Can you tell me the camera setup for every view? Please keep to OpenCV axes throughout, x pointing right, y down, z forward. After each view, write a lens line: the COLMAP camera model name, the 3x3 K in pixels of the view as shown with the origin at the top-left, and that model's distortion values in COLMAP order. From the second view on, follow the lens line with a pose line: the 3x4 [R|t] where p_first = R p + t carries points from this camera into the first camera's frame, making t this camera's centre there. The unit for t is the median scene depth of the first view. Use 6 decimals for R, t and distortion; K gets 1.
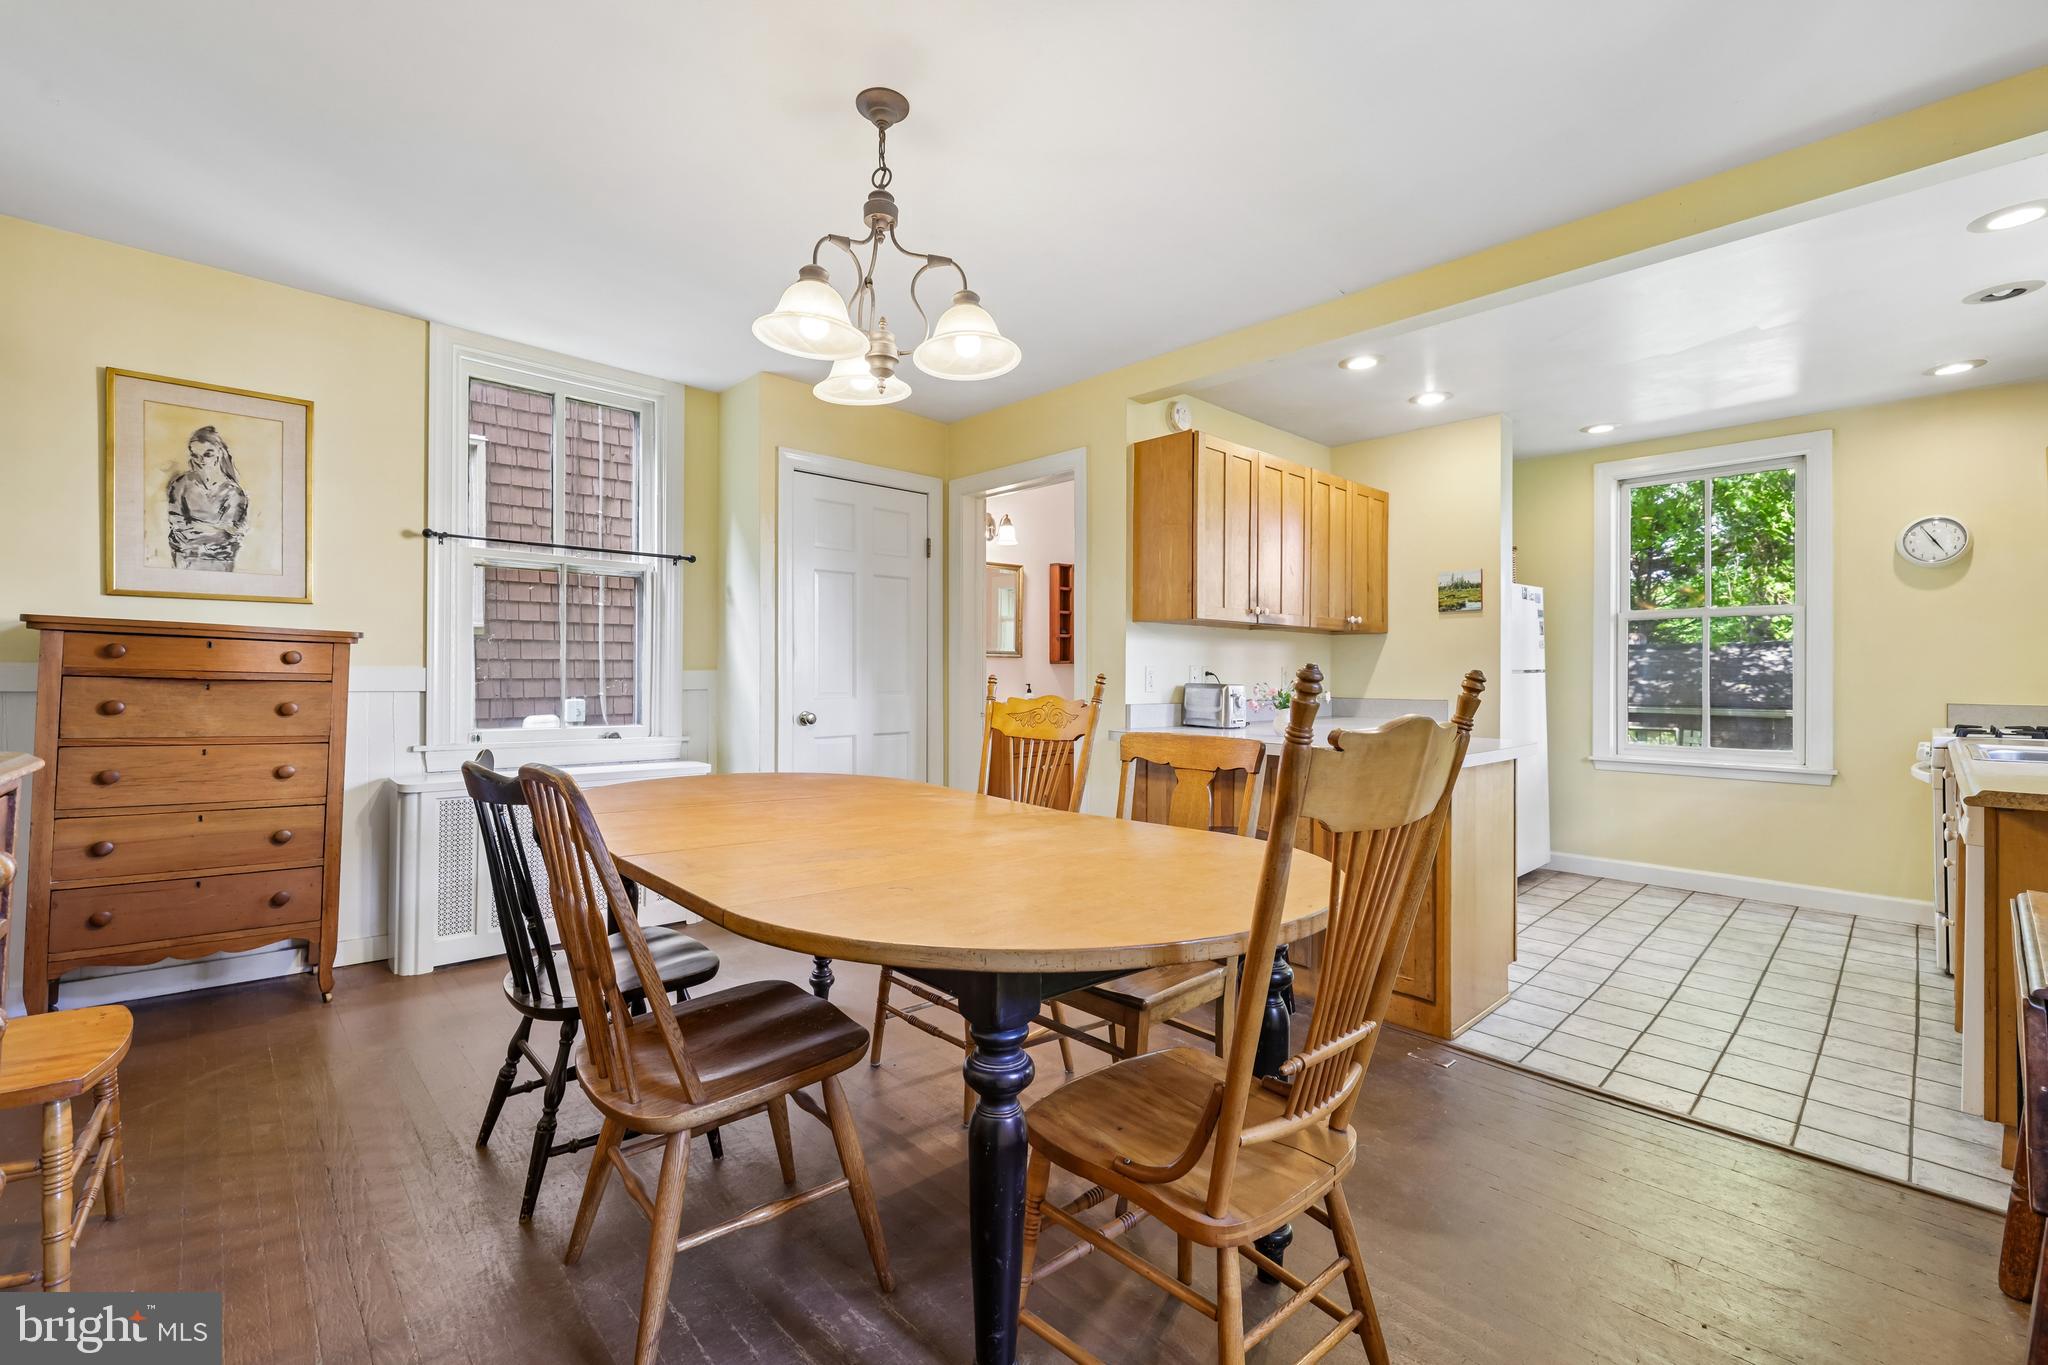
lens RADIAL K [[868.6, 0, 1010.7], [0, 868.6, 672.6], [0, 0, 1]] dist [-0.001427, 0.000762]
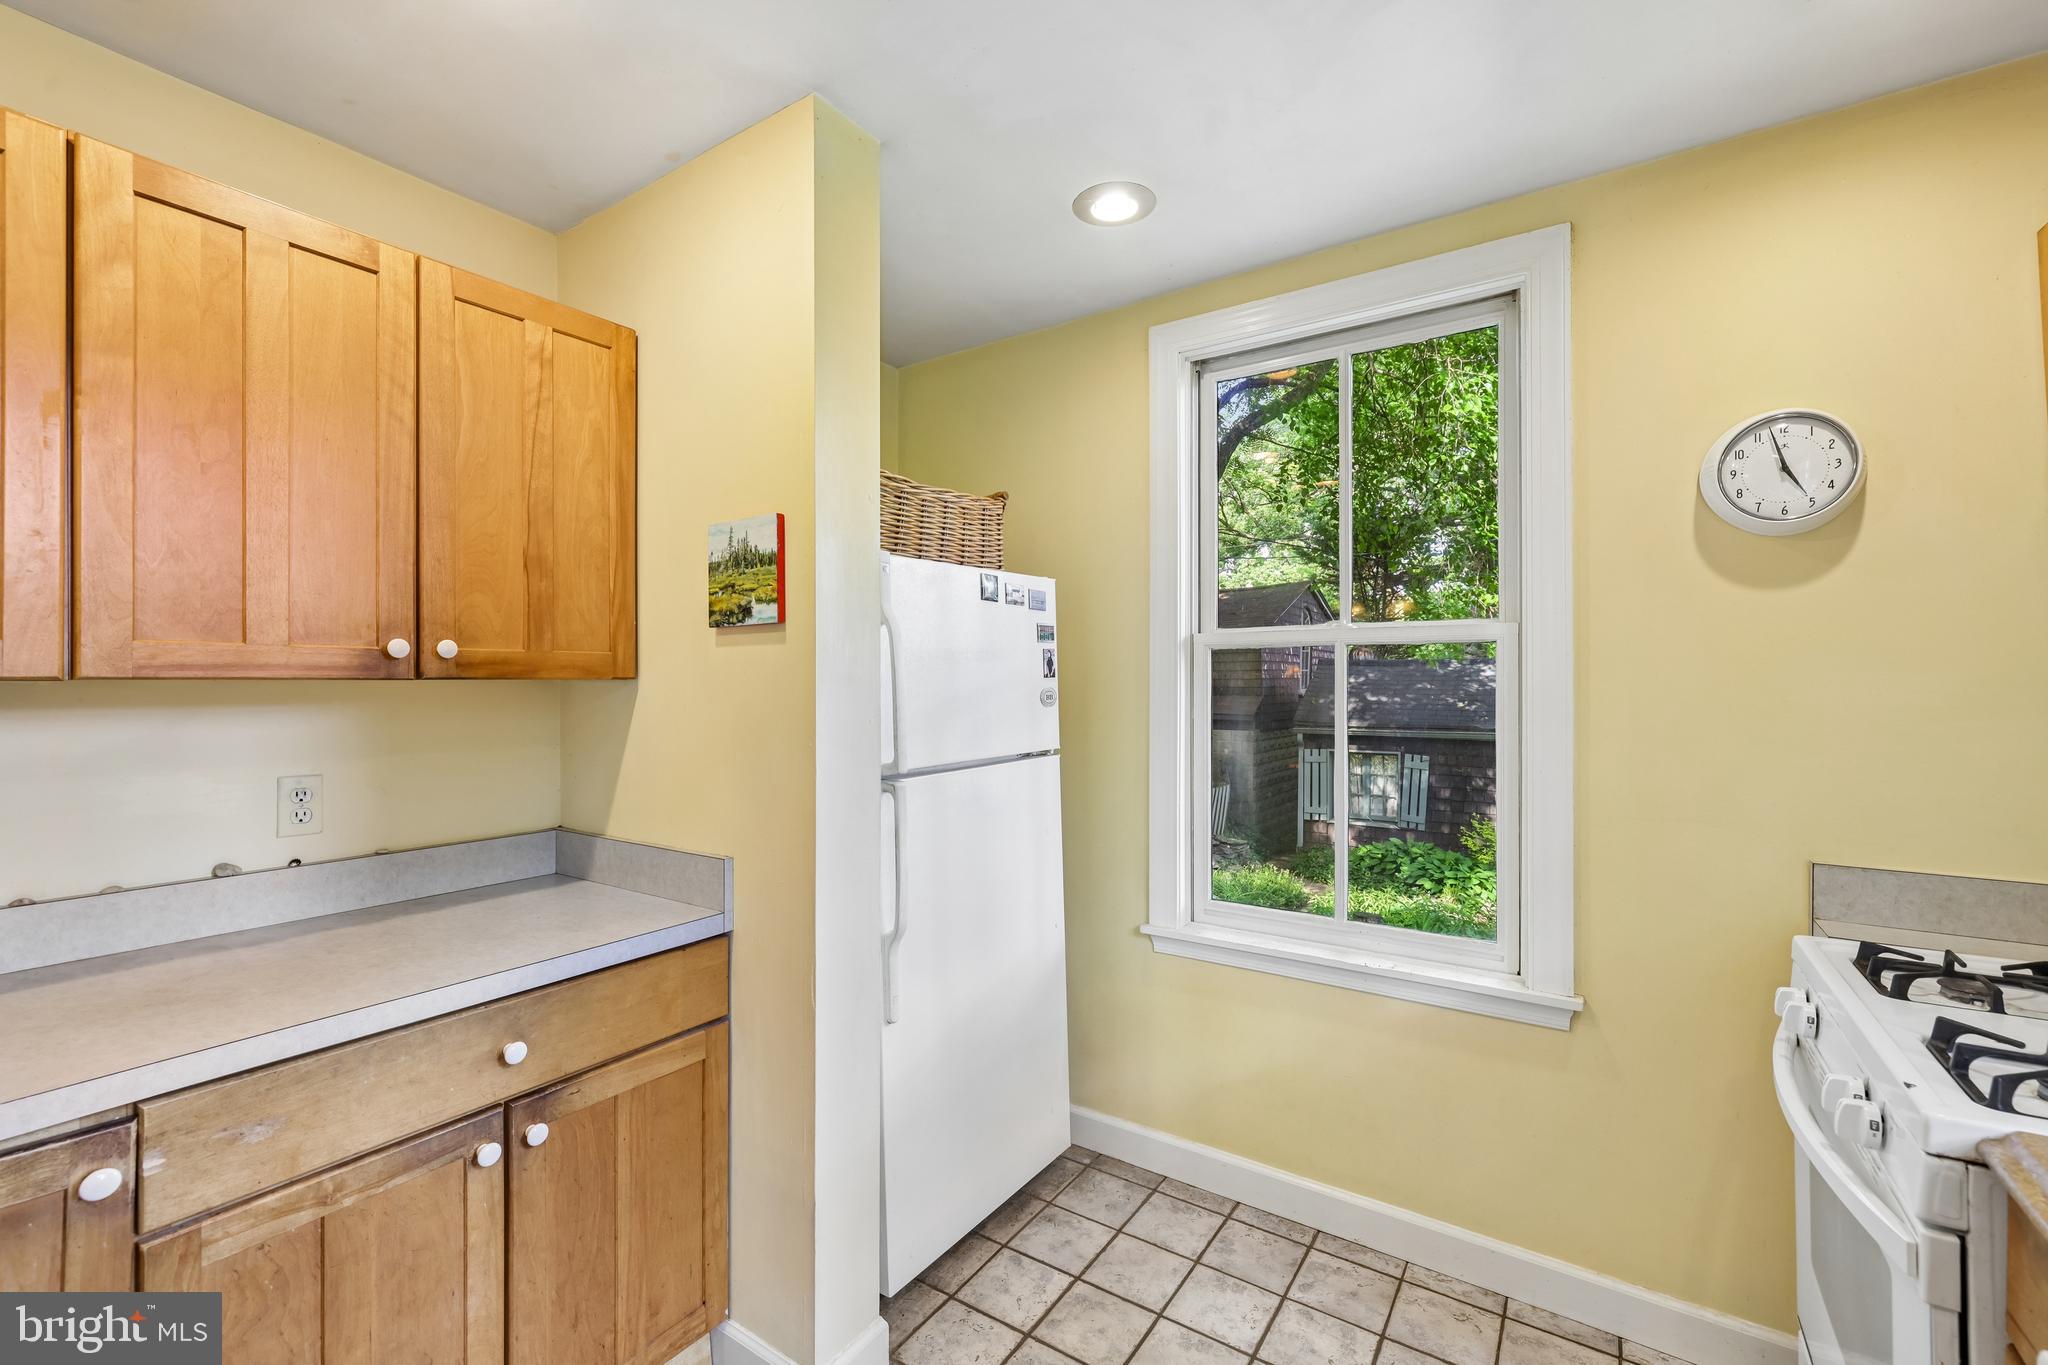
lens RADIAL K [[868.6, 0, 1013.9], [0, 868.6, 675.6], [0, 0, 1]] dist [-0.001427, 0.000762]
pose [[0.976783, -0.001475, 0.214227, 0.613477], [0.002015, 0.999995, -0.002299, -0.053645], [-0.214222, 0.002677, 0.976781, 0.671537]]
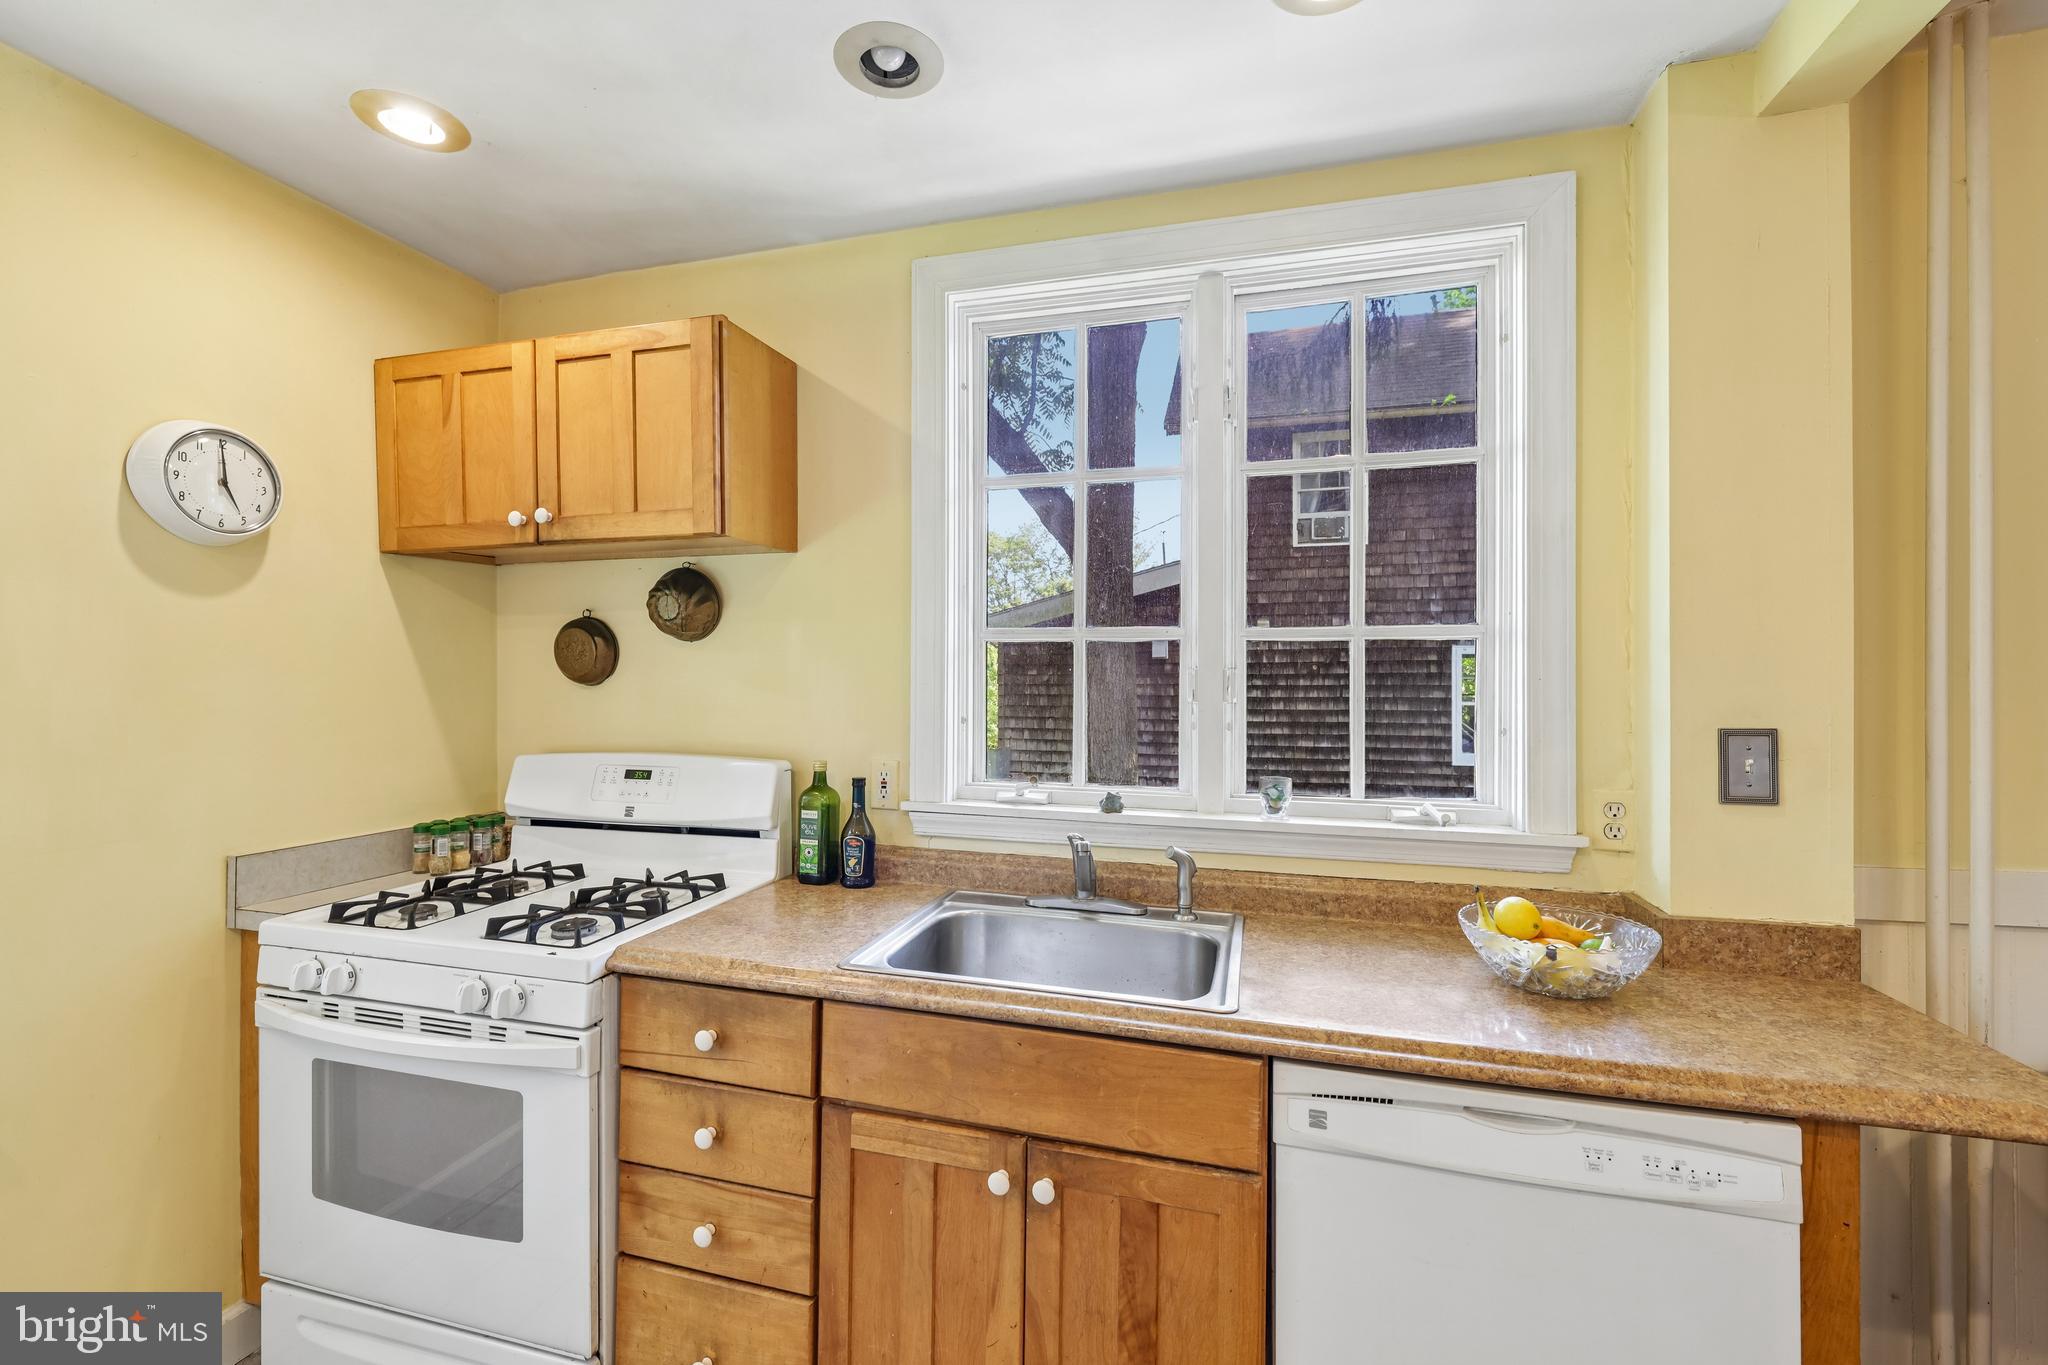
lens RADIAL K [[868.6, 0, 1016.3], [0, 868.6, 674.5], [0, 0, 1]] dist [-0.001427, 0.000762]
pose [[-0.512491, 0.004463, 0.858681, 0.490671], [-0.002984, 0.999971, -0.006978, -0.055512], [-0.858688, -0.006139, -0.512463, 0.876961]]
